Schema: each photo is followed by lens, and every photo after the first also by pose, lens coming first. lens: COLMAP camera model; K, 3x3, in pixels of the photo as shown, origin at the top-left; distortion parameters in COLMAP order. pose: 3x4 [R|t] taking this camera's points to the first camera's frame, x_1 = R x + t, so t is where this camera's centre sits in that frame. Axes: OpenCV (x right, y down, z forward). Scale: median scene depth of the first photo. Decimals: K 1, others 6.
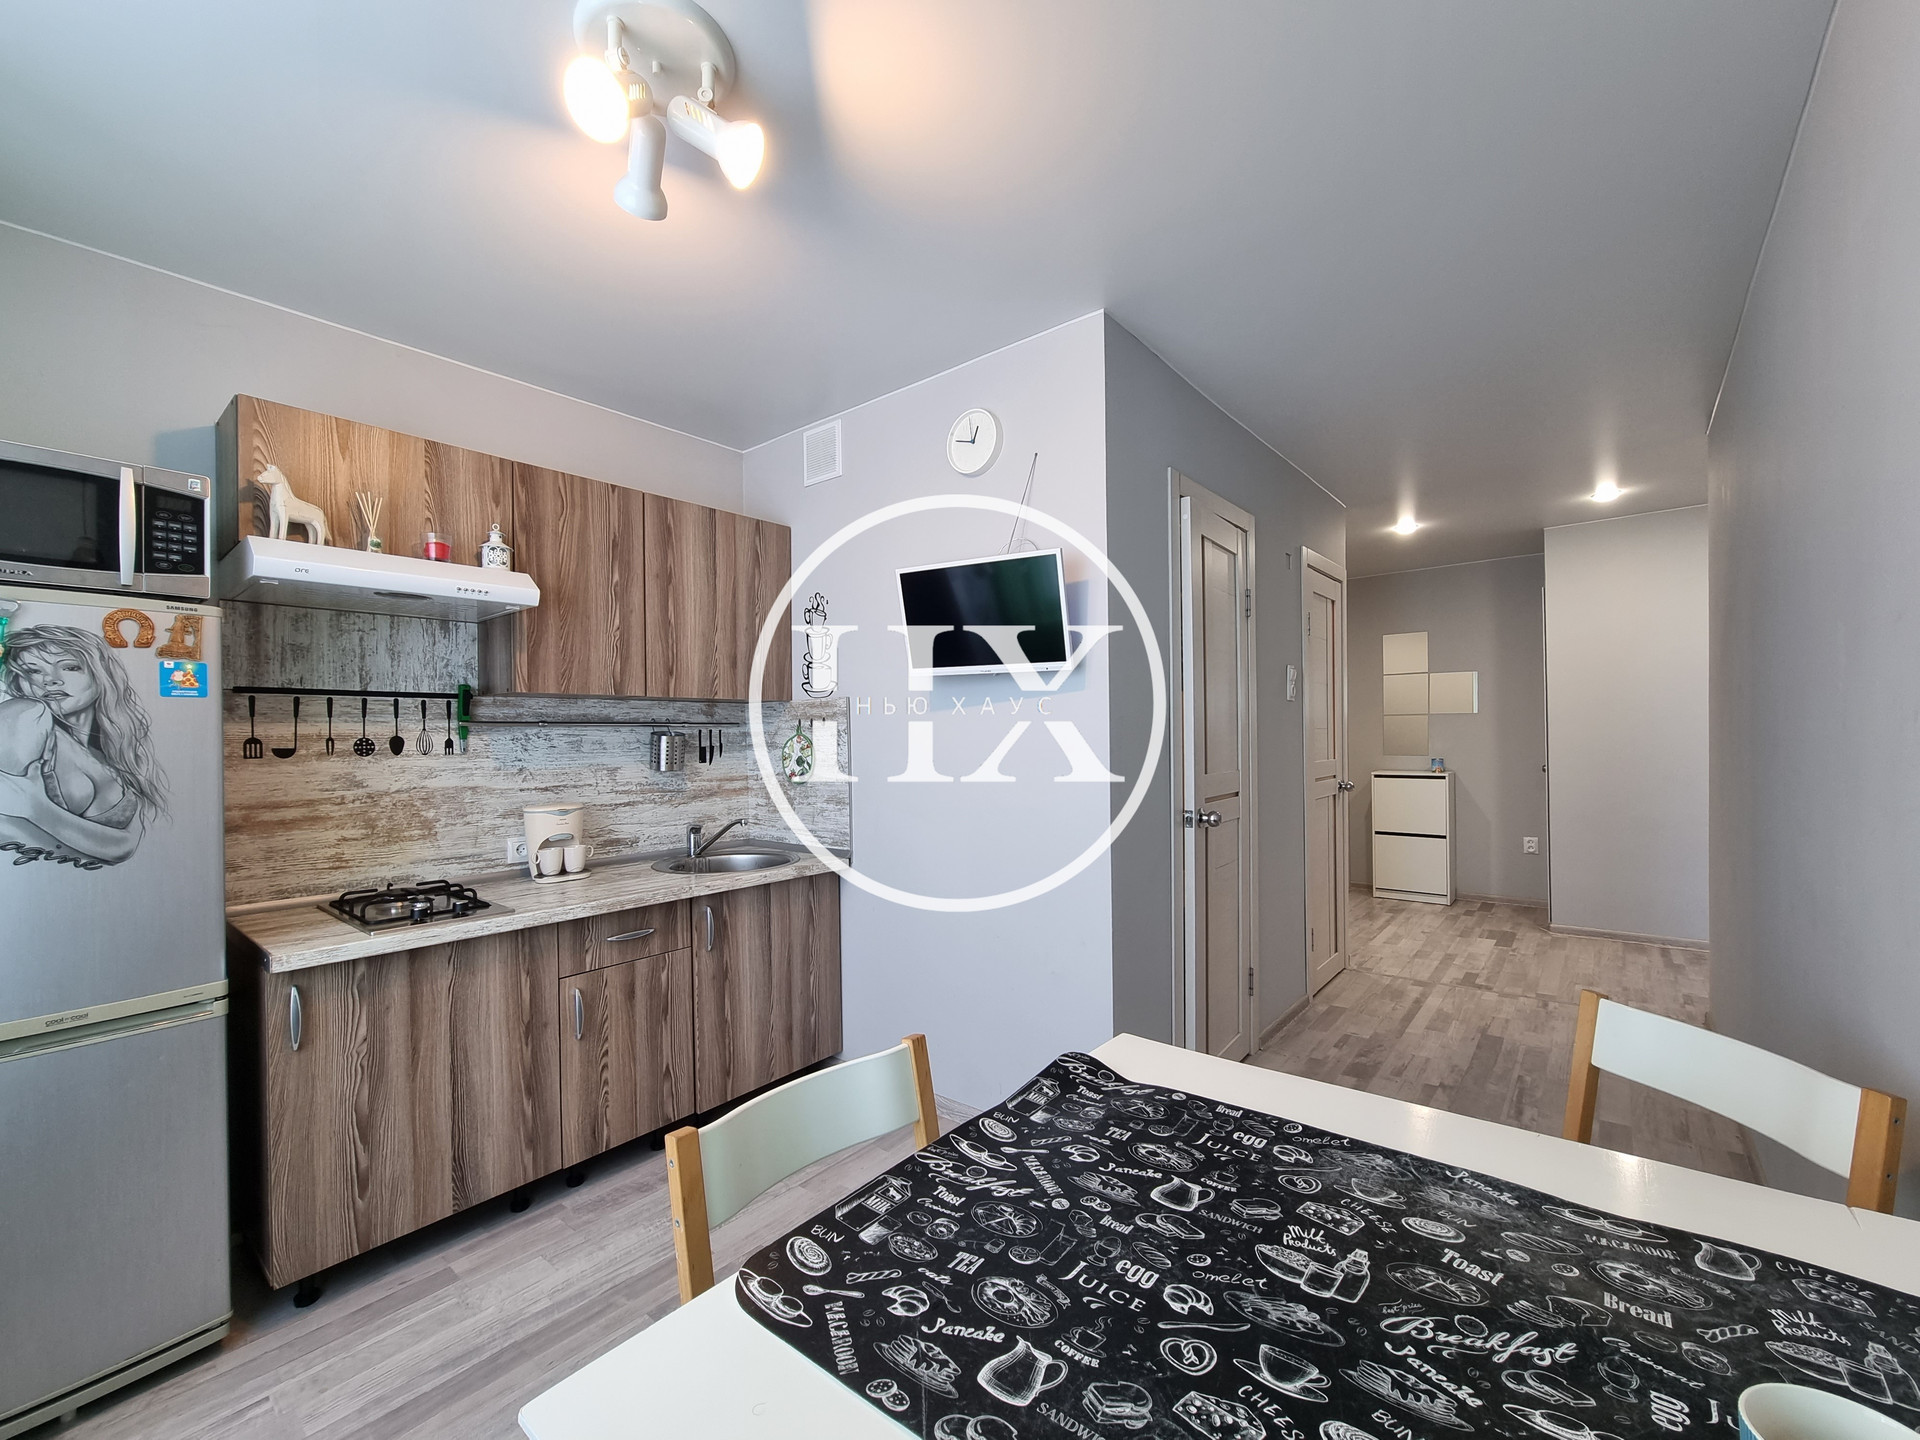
lens RADIAL K [[794.3, 0, 960.4], [0, 794.3, 729.1], [0, 0, 1]] dist [-0.007146, 0.001360]
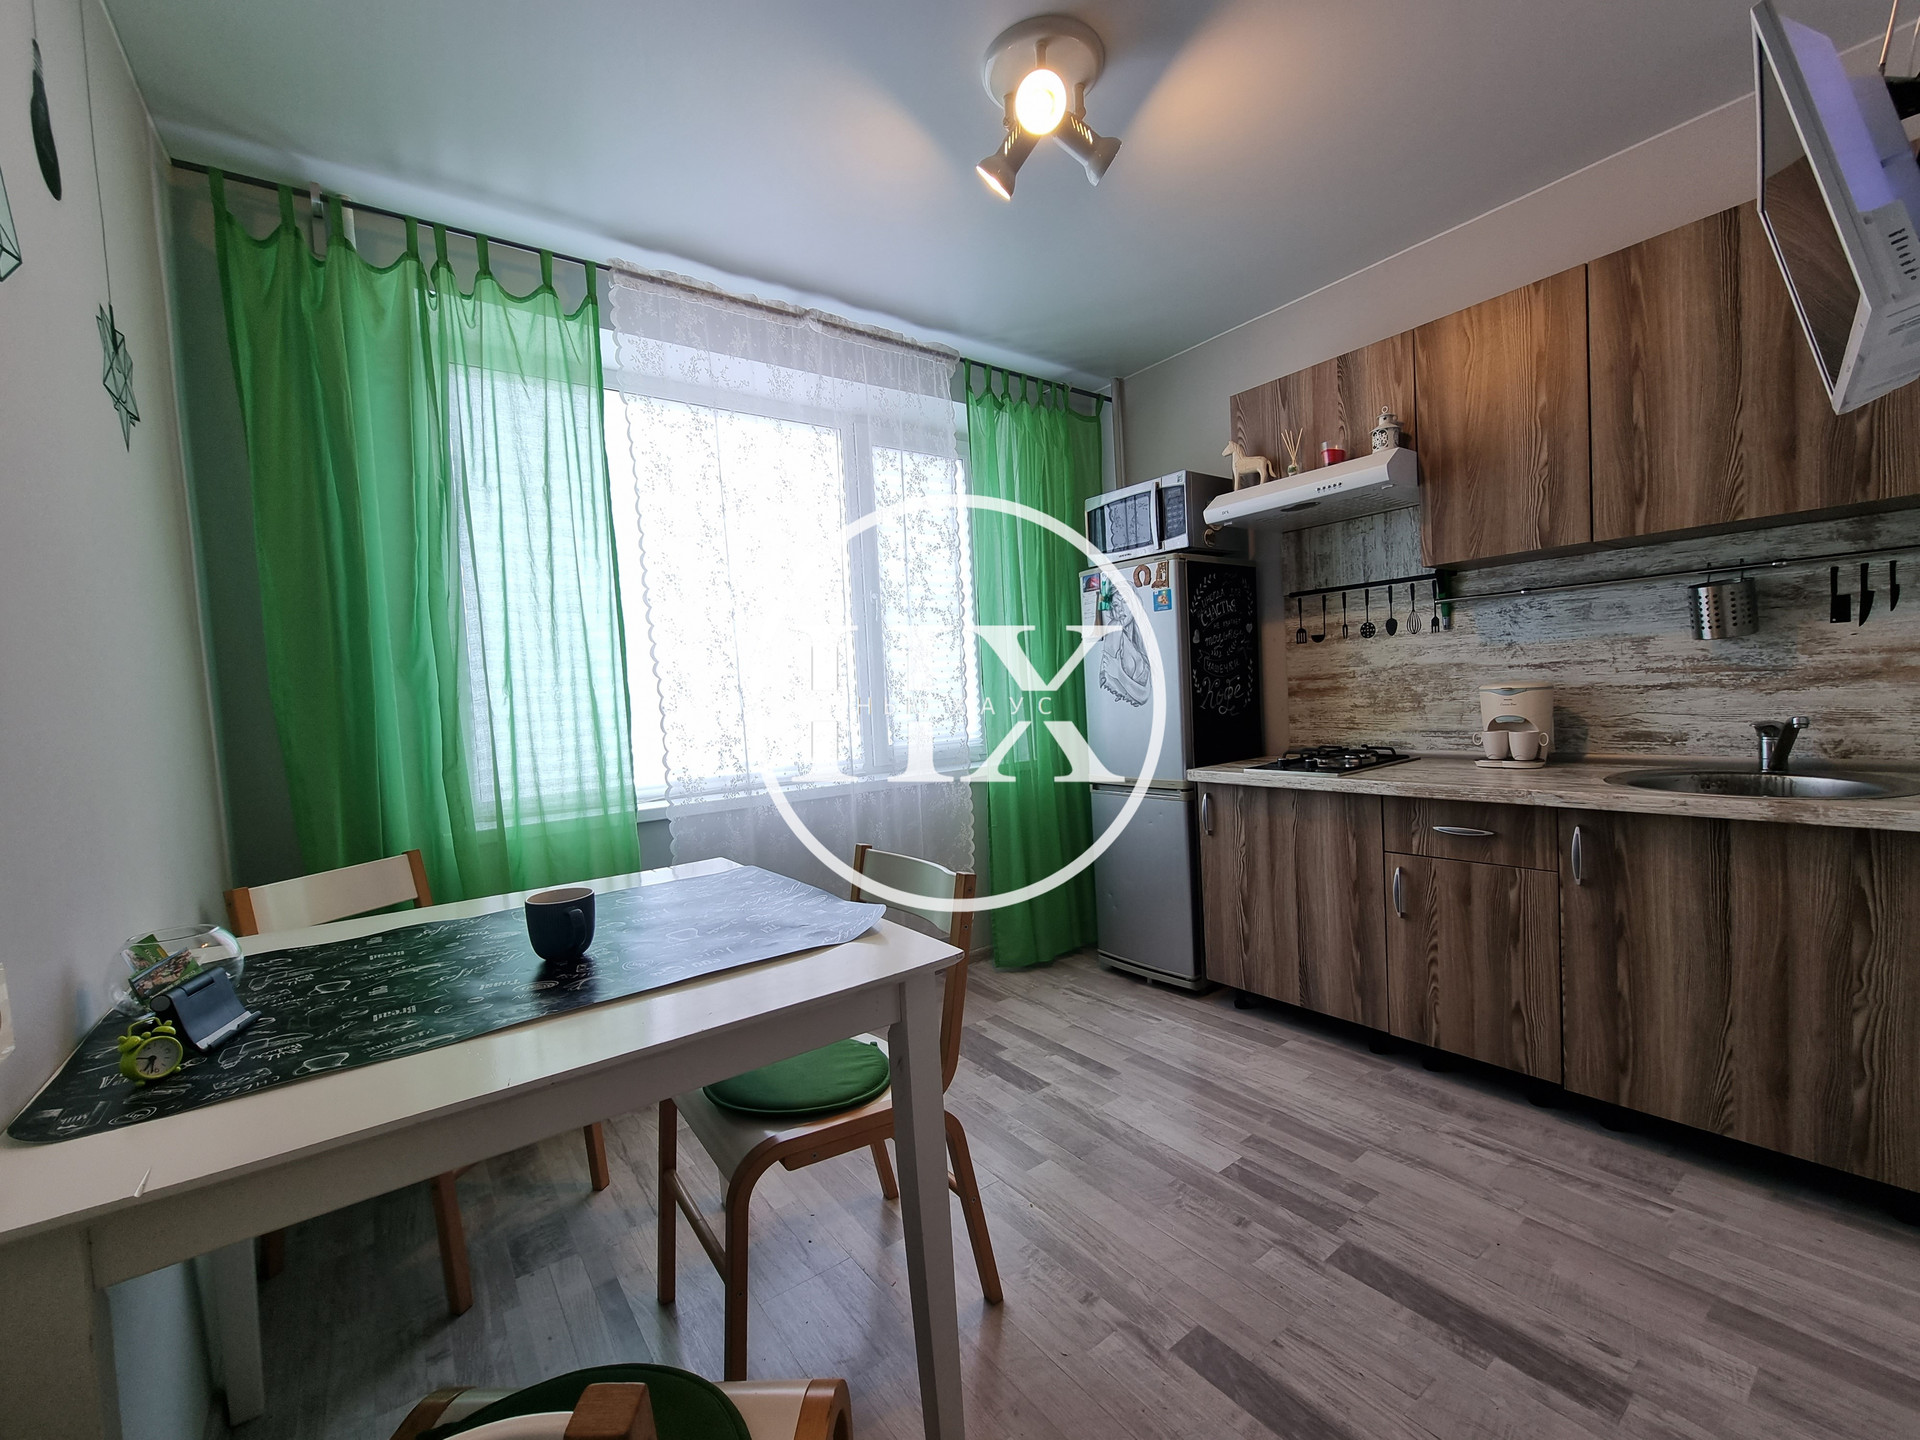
lens RADIAL K [[794.3, 0, 952.1], [0, 794.3, 730.3], [0, 0, 1]] dist [-0.007146, 0.001360]
pose [[-0.241650, 0.077160, -0.967291, 0.535451], [0.069099, 0.995671, 0.062161, 0.052227], [0.967900, -0.051818, -0.245936, 0.643898]]
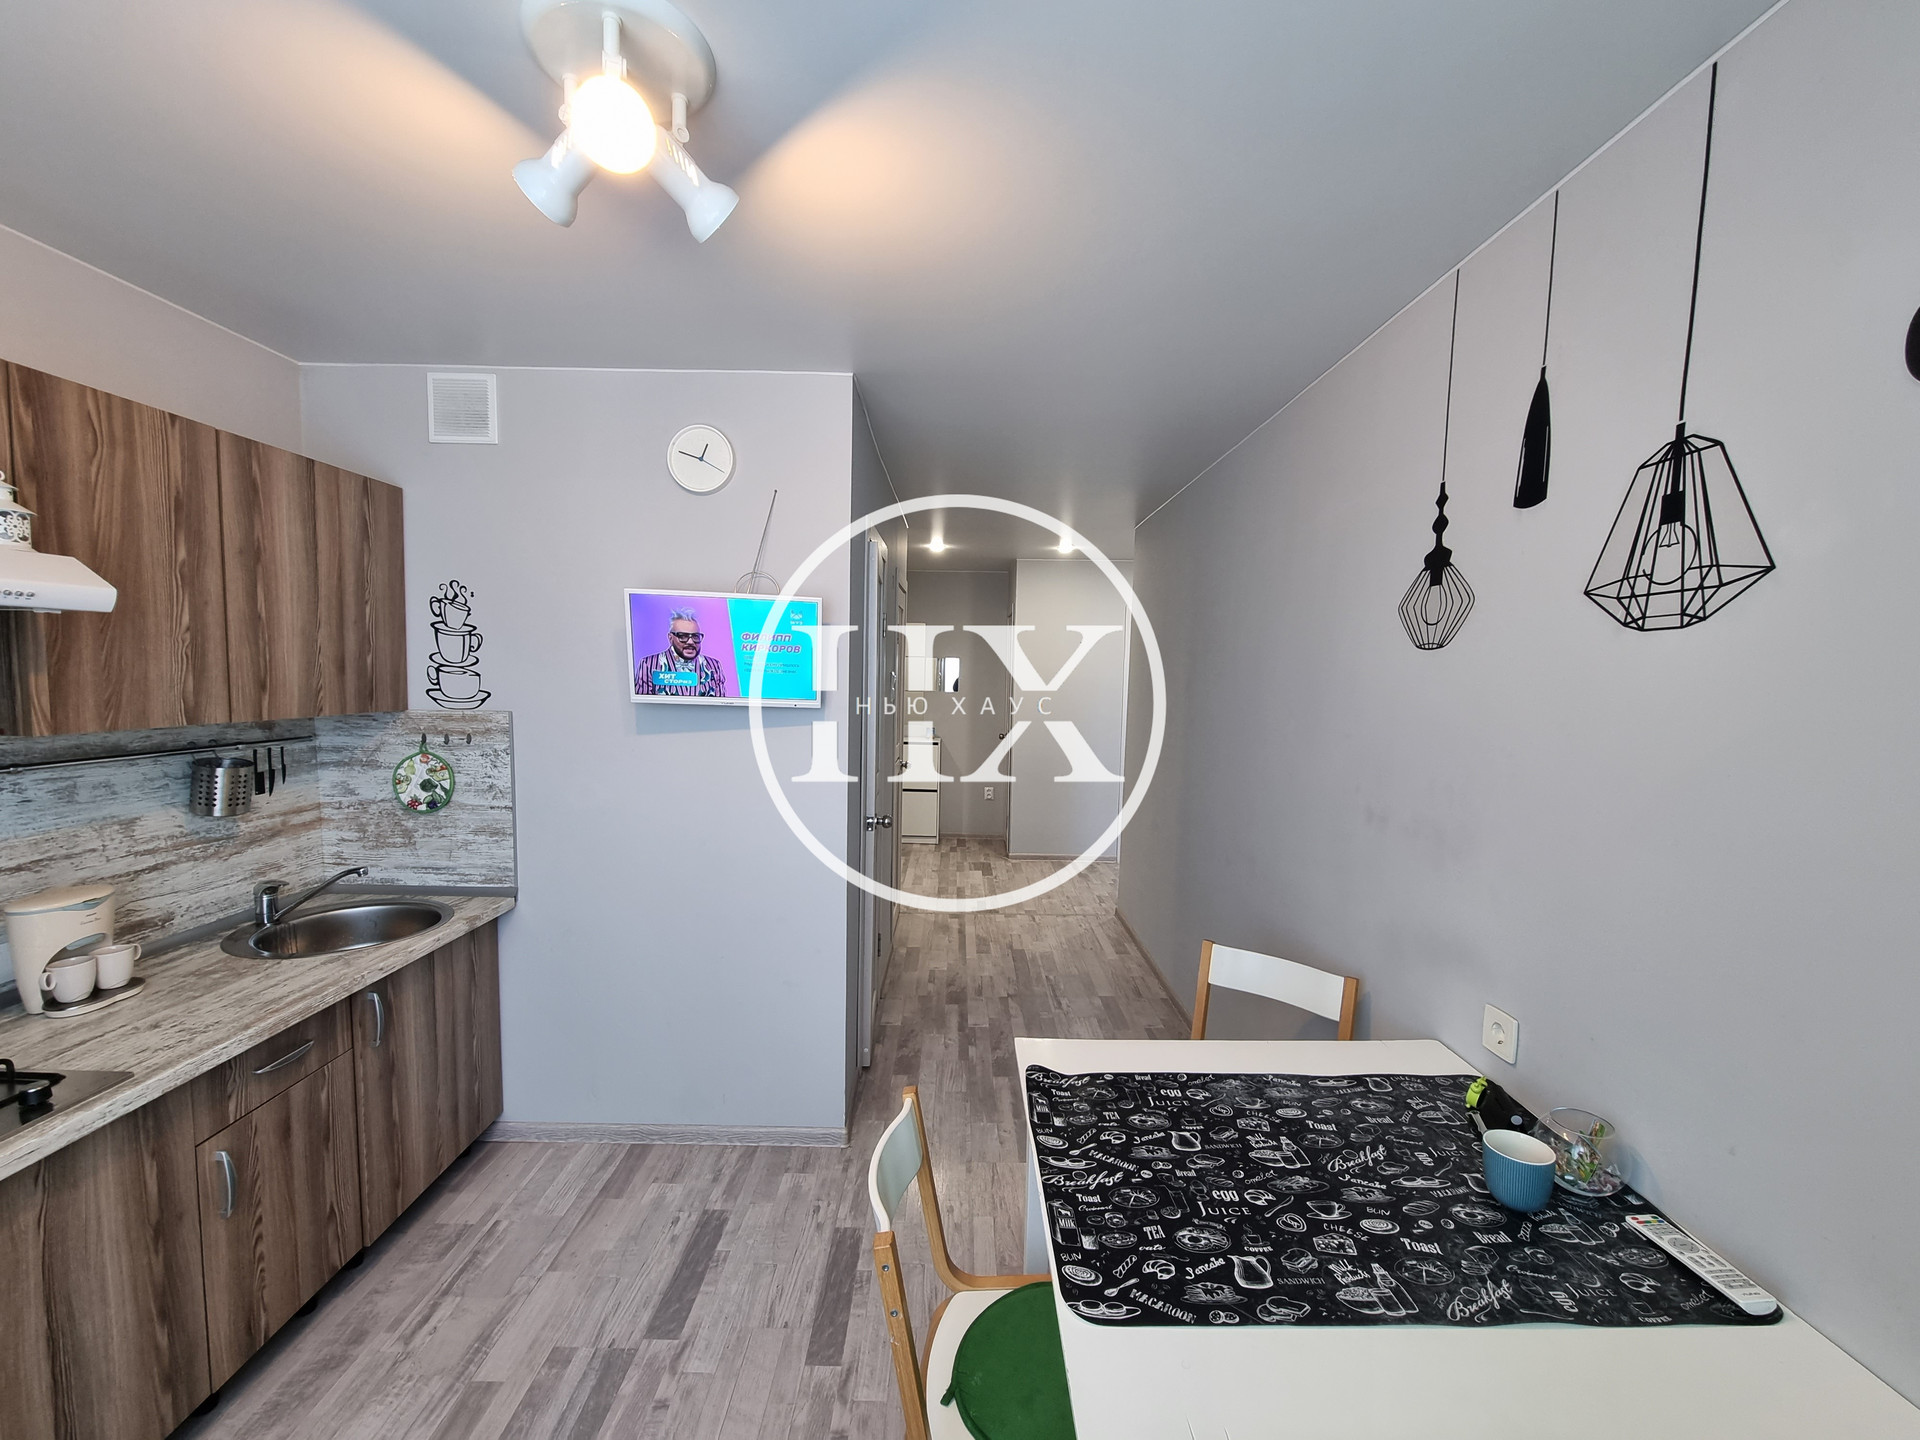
lens RADIAL K [[794.3, 0, 961.2], [0, 794.3, 728.4], [0, 0, 1]] dist [-0.007146, 0.001360]
pose [[0.768281, -0.016187, 0.639907, -0.379775], [-0.037290, 0.996851, 0.069987, -0.121282], [-0.639025, -0.077632, 0.765258, 0.040453]]
